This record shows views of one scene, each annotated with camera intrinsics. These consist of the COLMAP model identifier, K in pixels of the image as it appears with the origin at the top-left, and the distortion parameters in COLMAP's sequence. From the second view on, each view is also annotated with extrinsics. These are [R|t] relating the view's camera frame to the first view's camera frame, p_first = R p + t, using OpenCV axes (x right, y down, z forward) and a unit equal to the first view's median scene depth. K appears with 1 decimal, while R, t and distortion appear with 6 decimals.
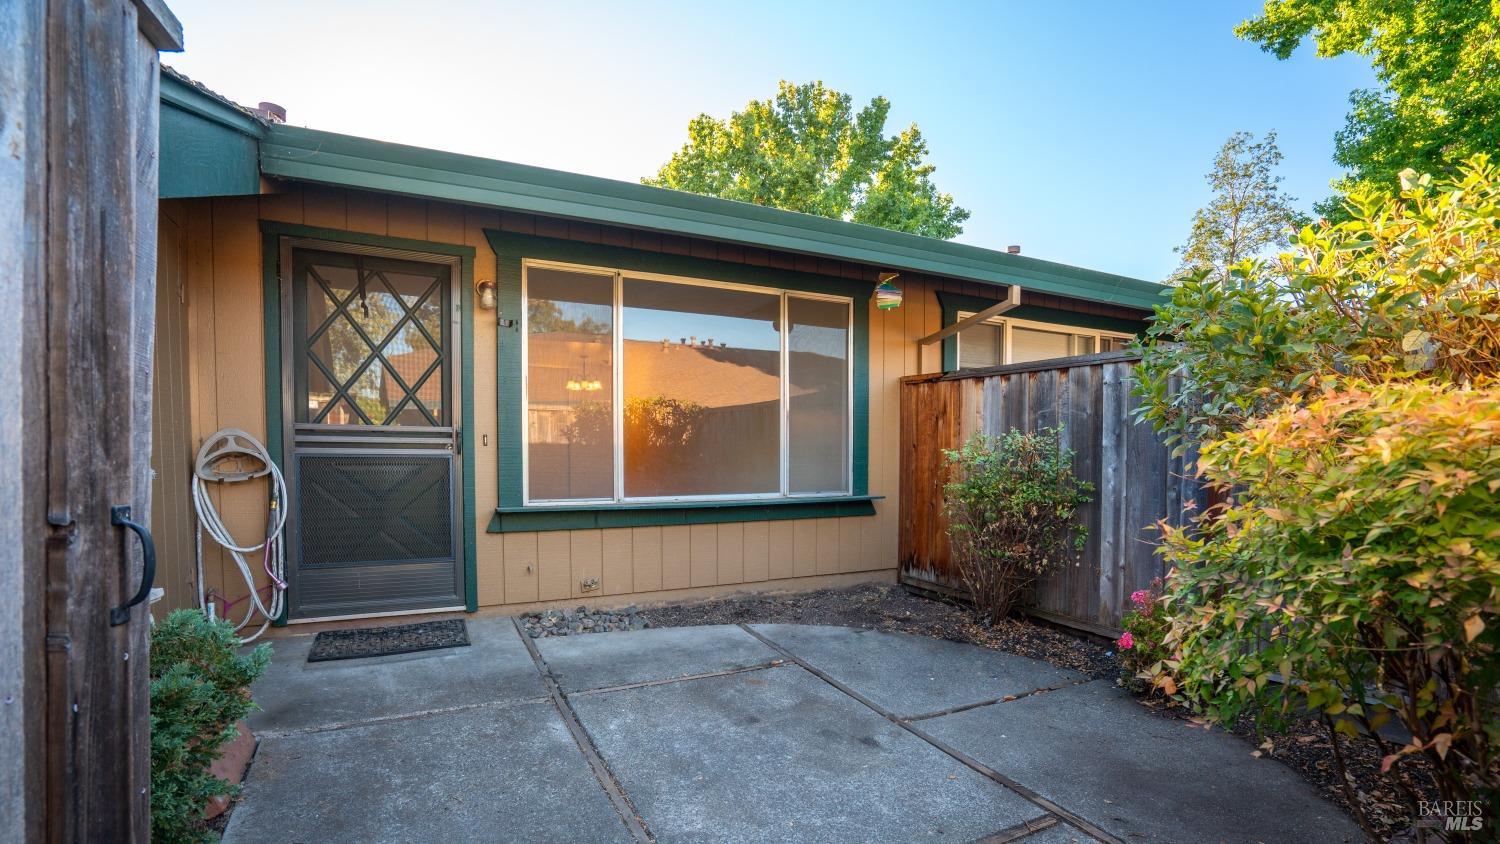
lens RADIAL K [[707.6, 0, 747.6], [0, 707.6, 489.3], [0, 0, 1]] dist [-0.000625, -0.000214]
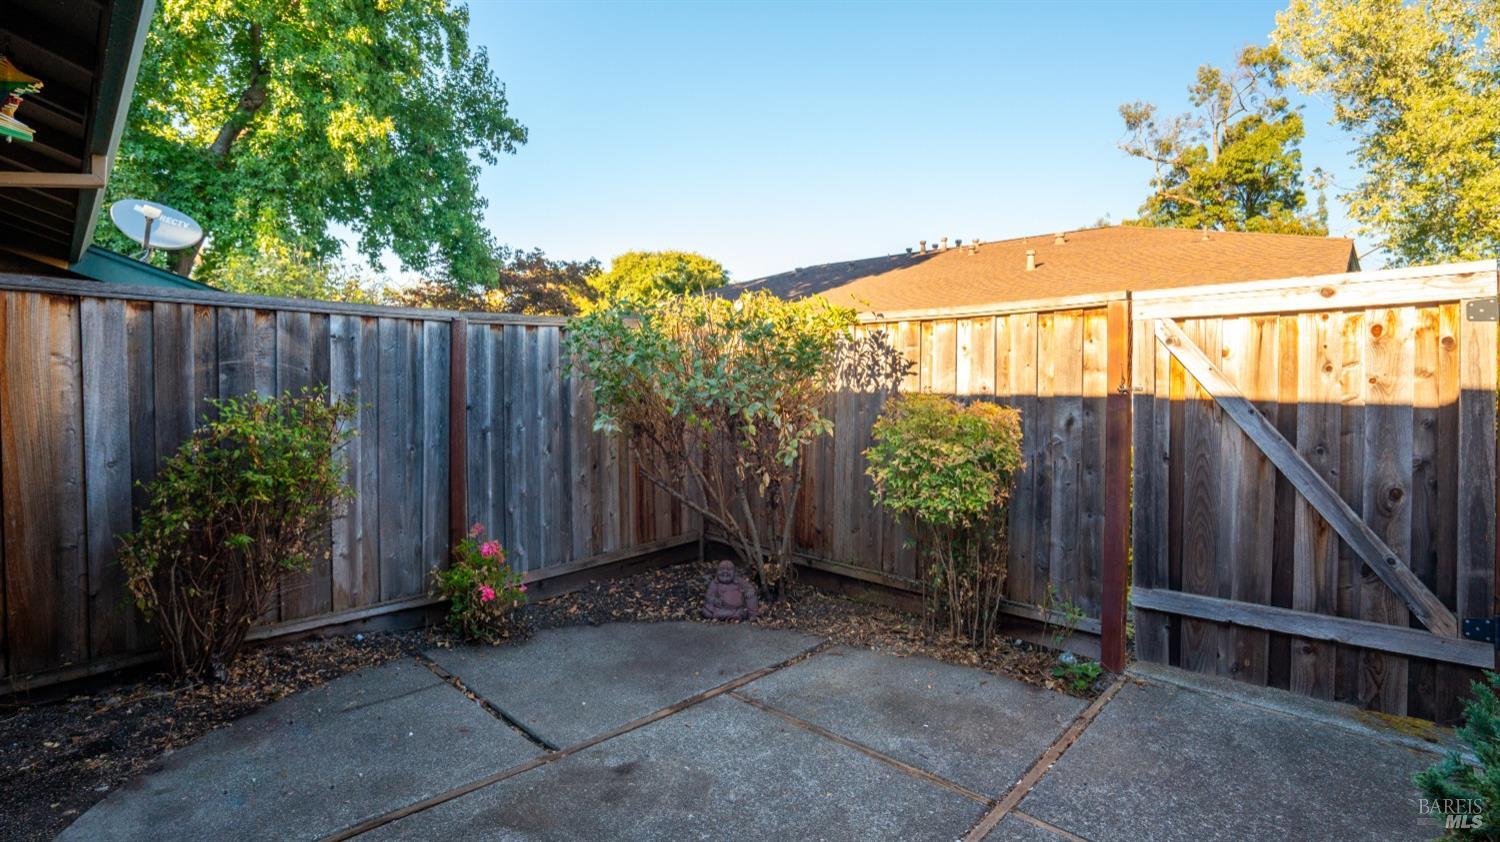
lens RADIAL K [[683.8, 0, 750.0], [0, 683.8, 421.0], [0, 0, 1]] dist [-0.000028, 0.000054]
pose [[-0.311500, -0.054770, 0.948666, -0.176286], [0.046439, 0.996267, 0.072766, -0.032007], [-0.949111, 0.066722, -0.307794, 0.300314]]
